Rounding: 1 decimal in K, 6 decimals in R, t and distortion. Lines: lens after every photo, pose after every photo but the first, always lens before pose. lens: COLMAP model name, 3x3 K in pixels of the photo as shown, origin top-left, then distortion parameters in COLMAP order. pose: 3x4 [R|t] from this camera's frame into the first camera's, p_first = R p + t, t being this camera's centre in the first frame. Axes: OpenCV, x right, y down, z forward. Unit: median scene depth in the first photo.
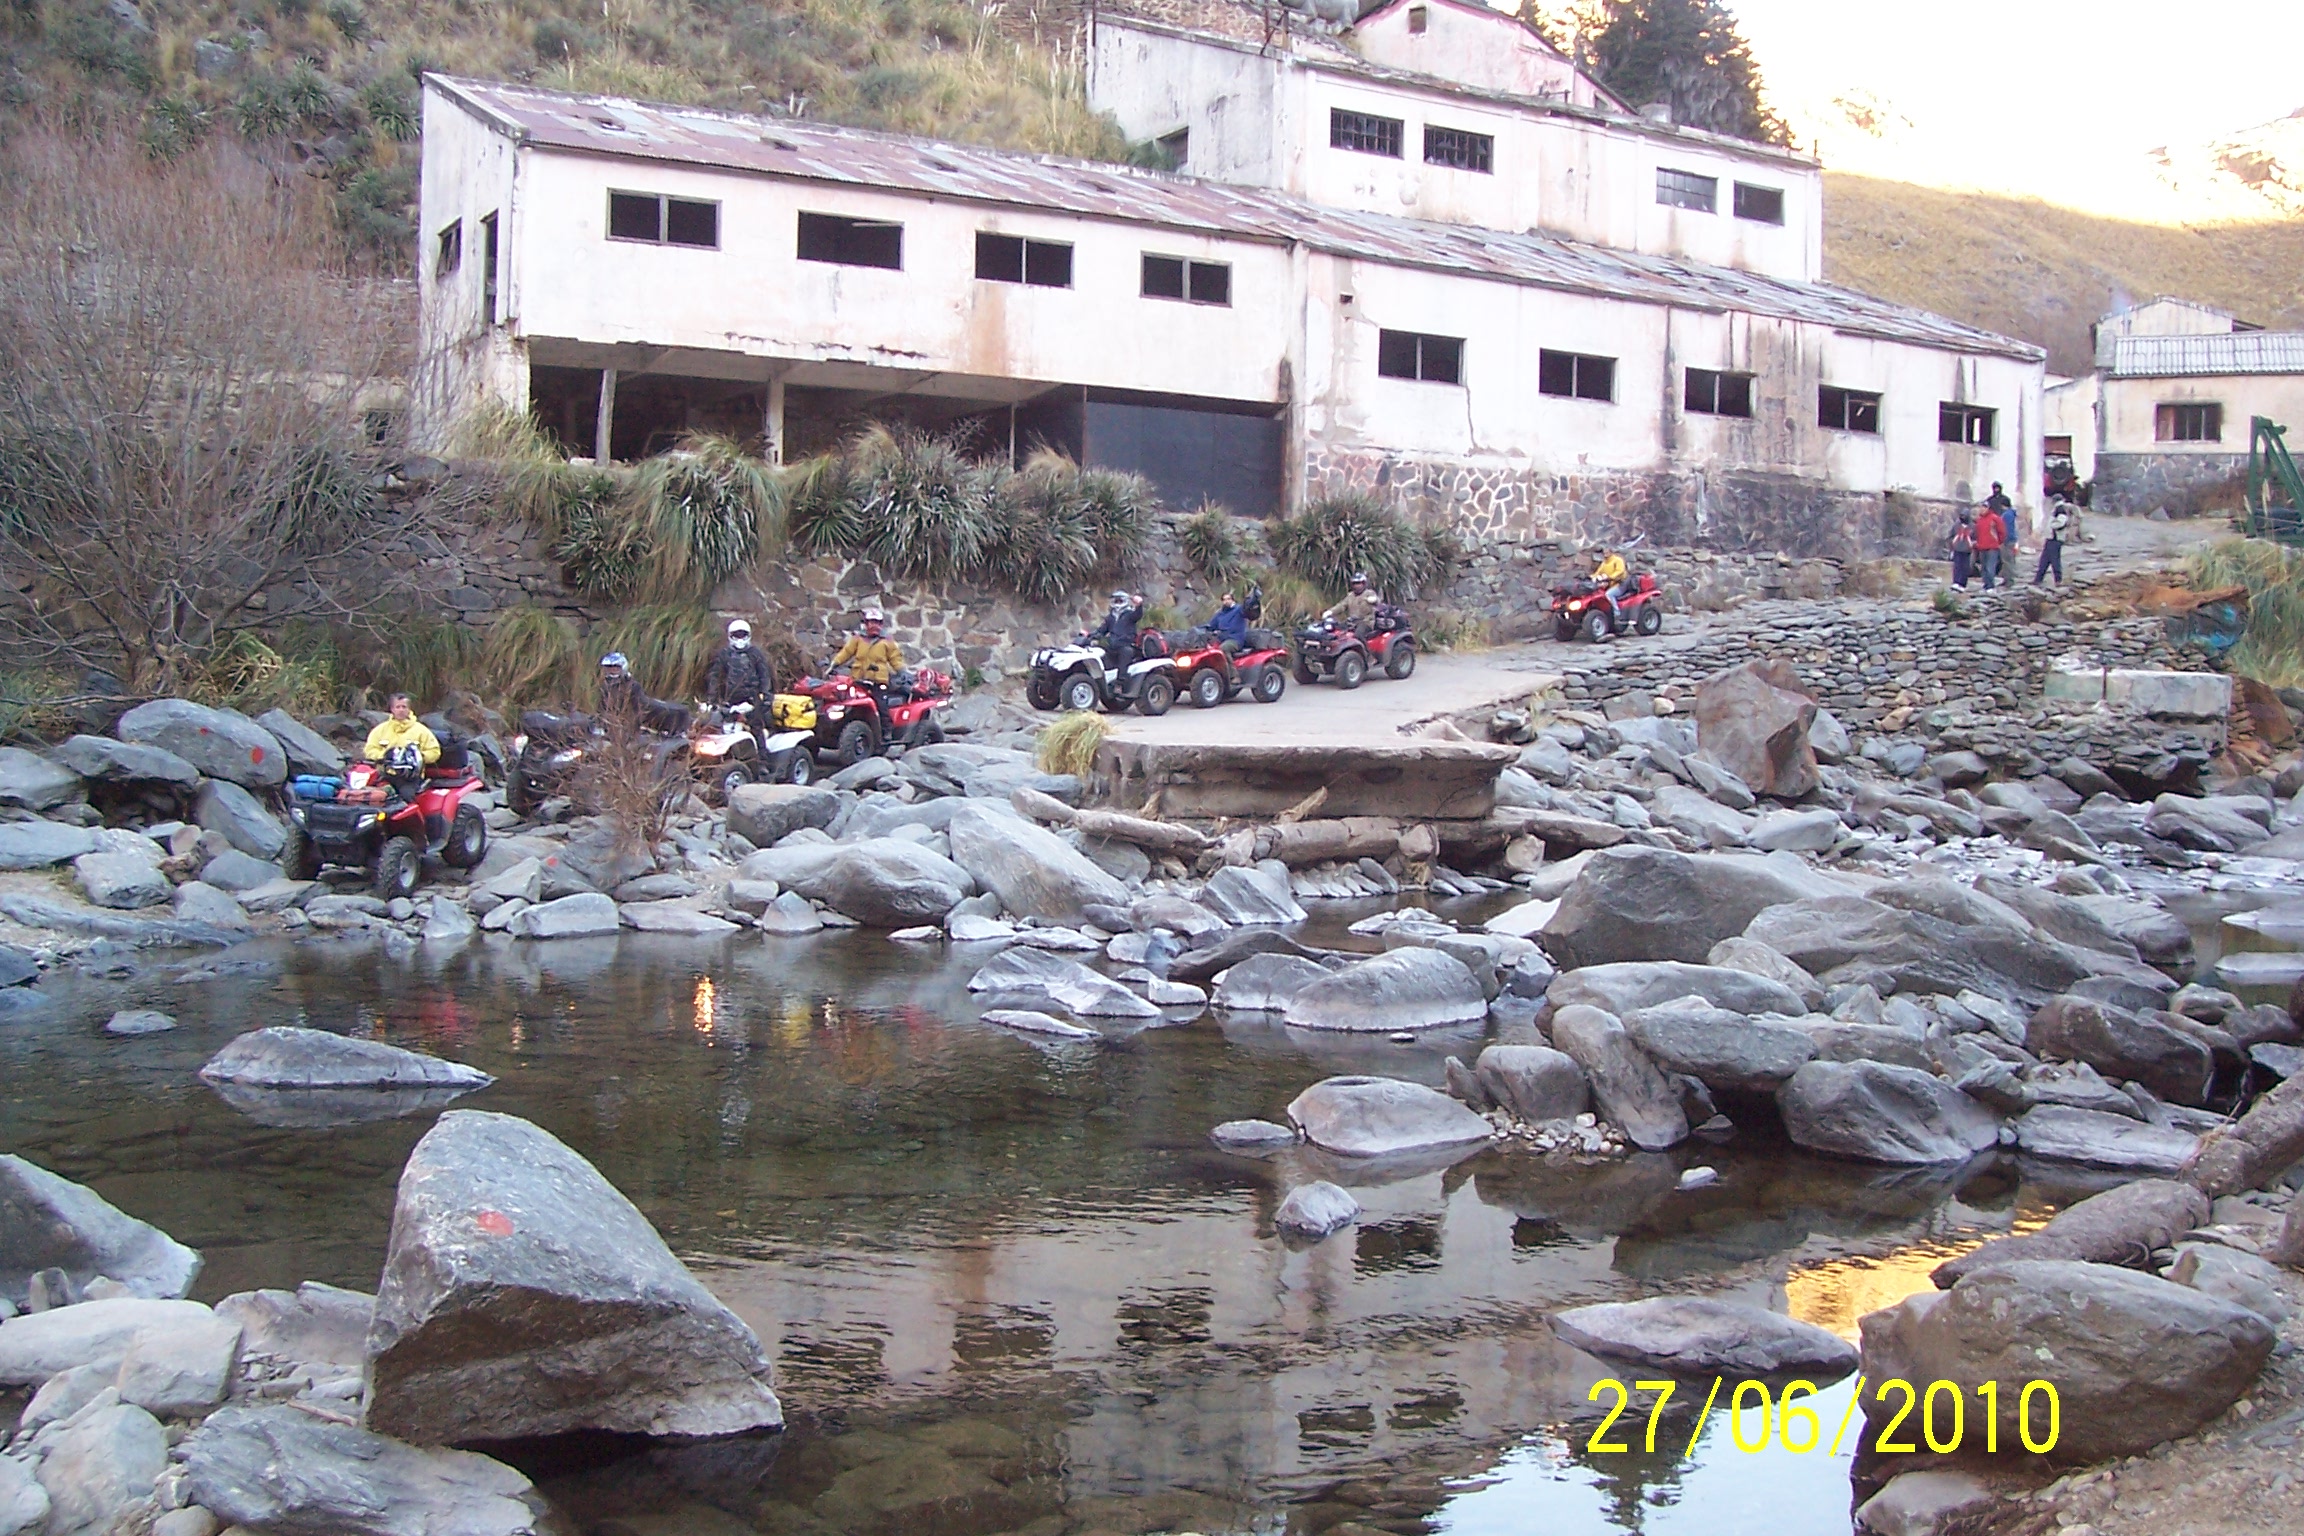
lens RADIAL K [[2270.5, 0, 1167.4], [0, 2270.5, 763.4], [0, 0, 1]] dist [-0.190584, 0.184013]
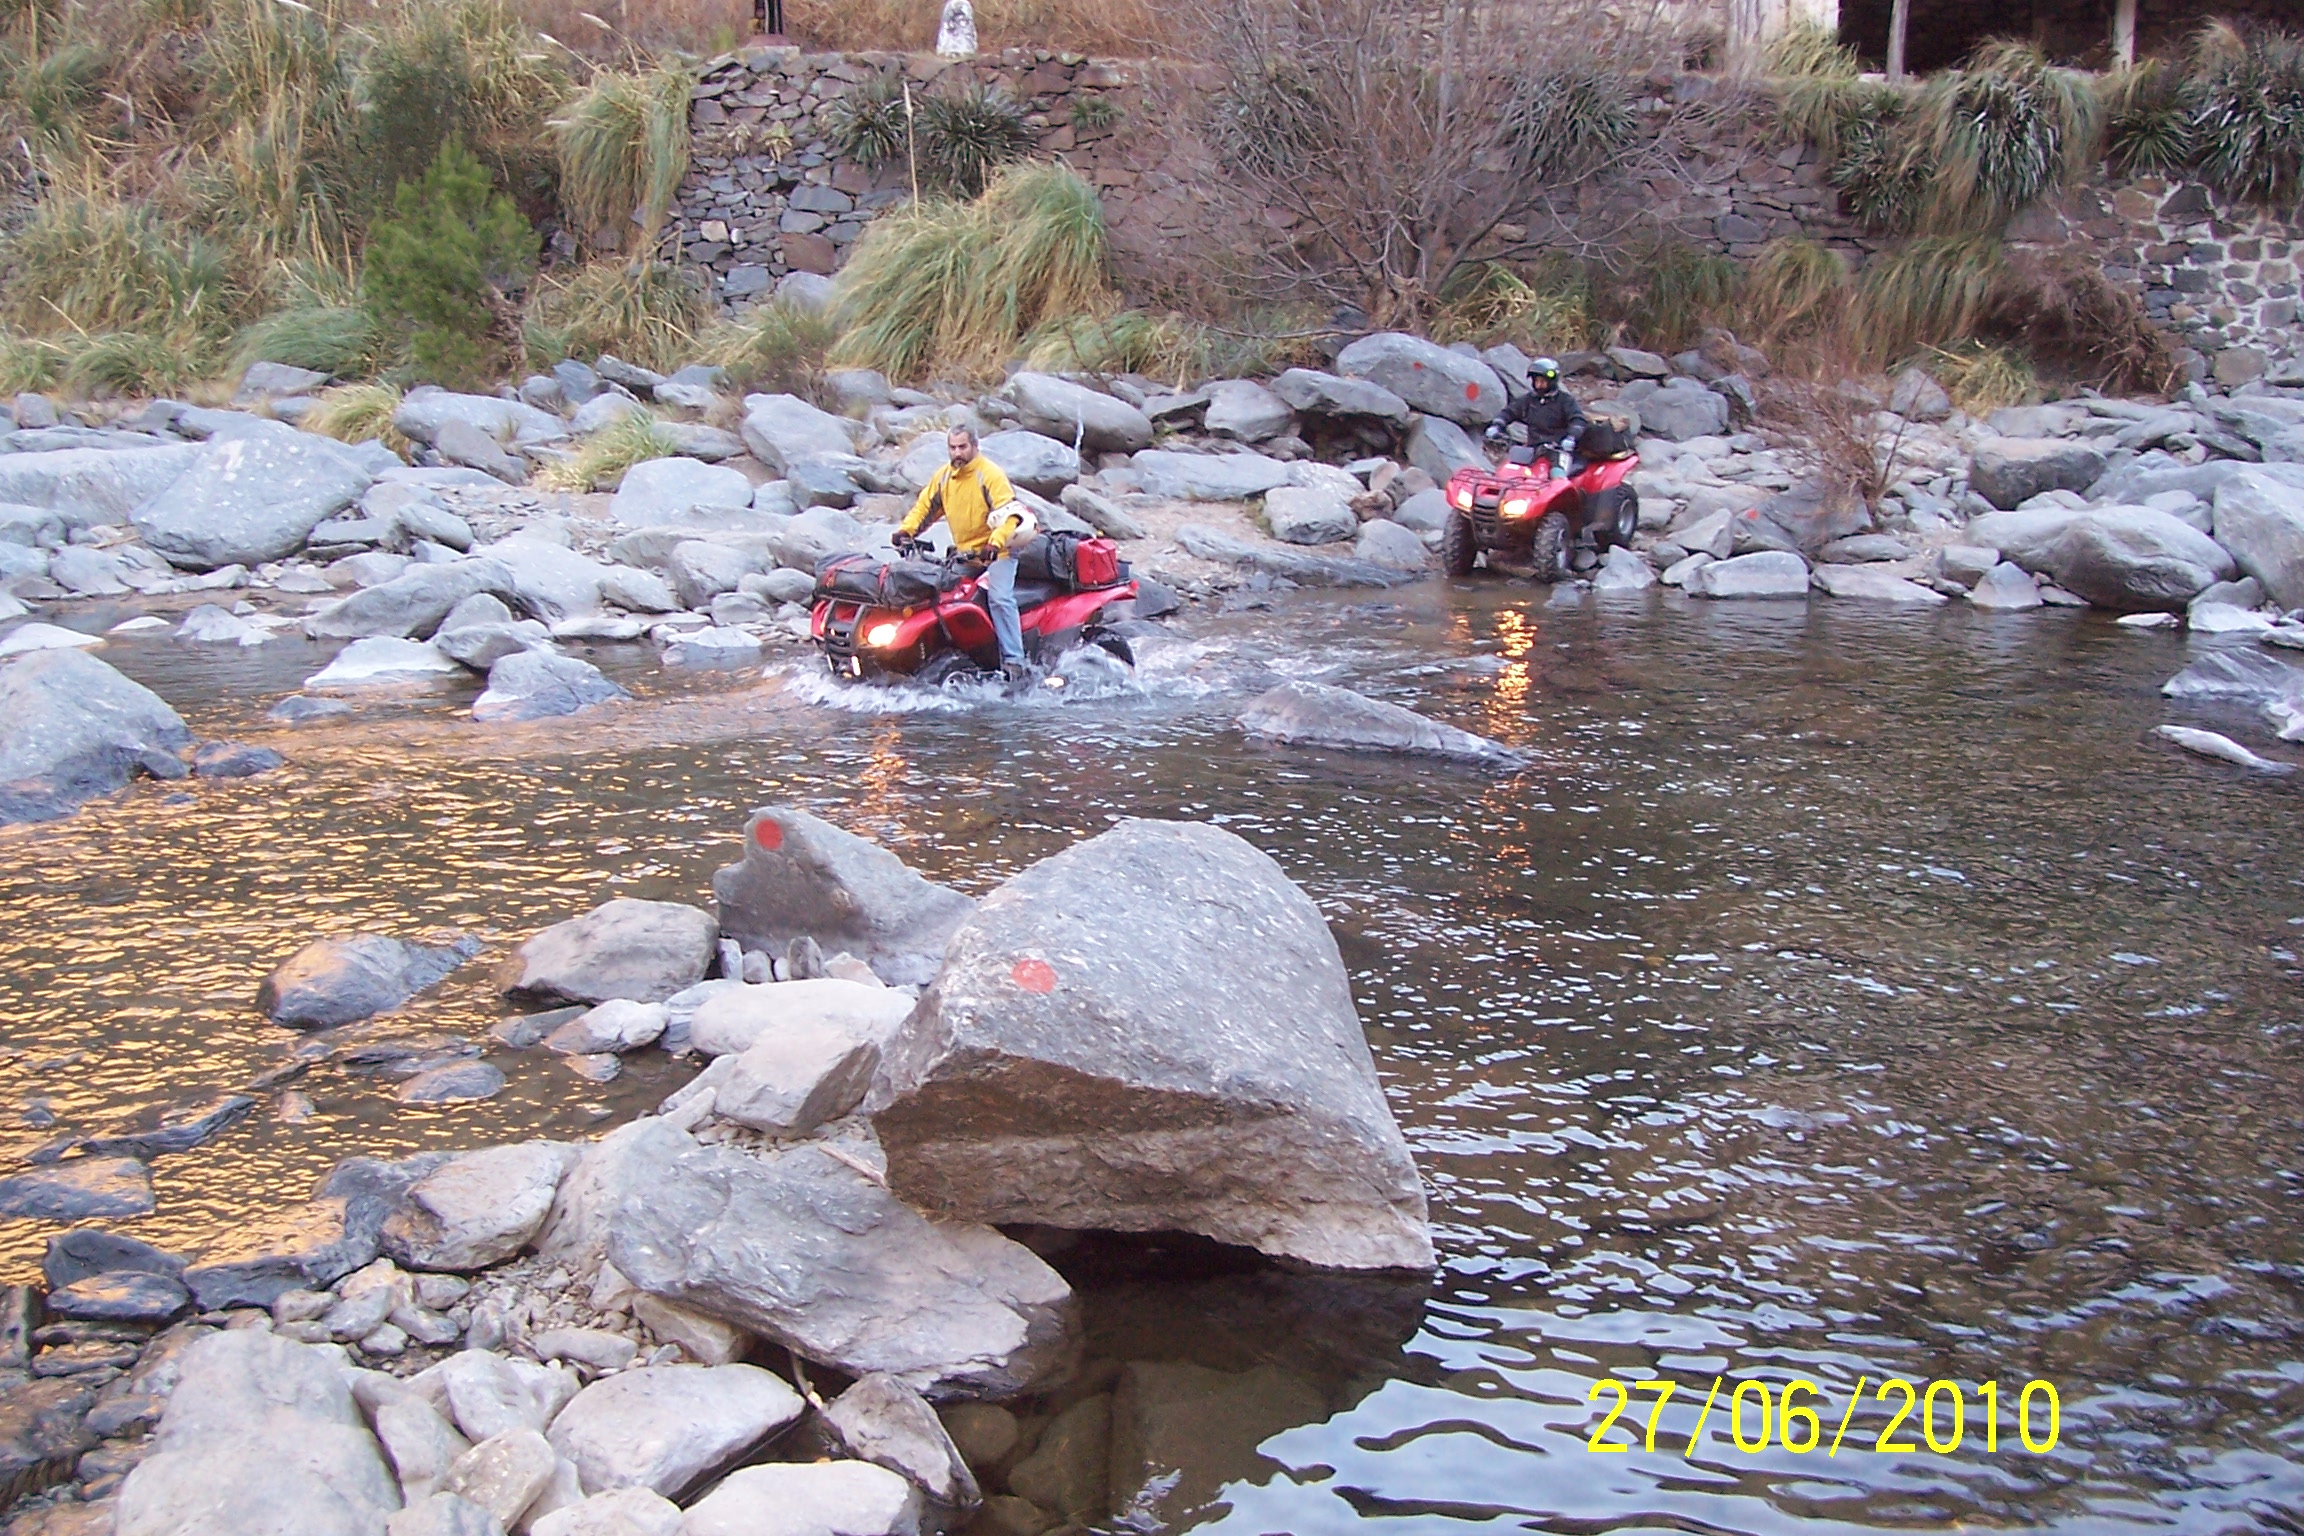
lens RADIAL K [[2270.5, 0, 1167.4], [0, 2270.5, 763.4], [0, 0, 1]] dist [-0.190584, 0.184013]
pose [[0.818683, 0.102610, -0.565003, 0.056724], [-0.012248, 0.986802, 0.161465, -0.000614], [0.574115, -0.125269, 0.809135, 0.109127]]
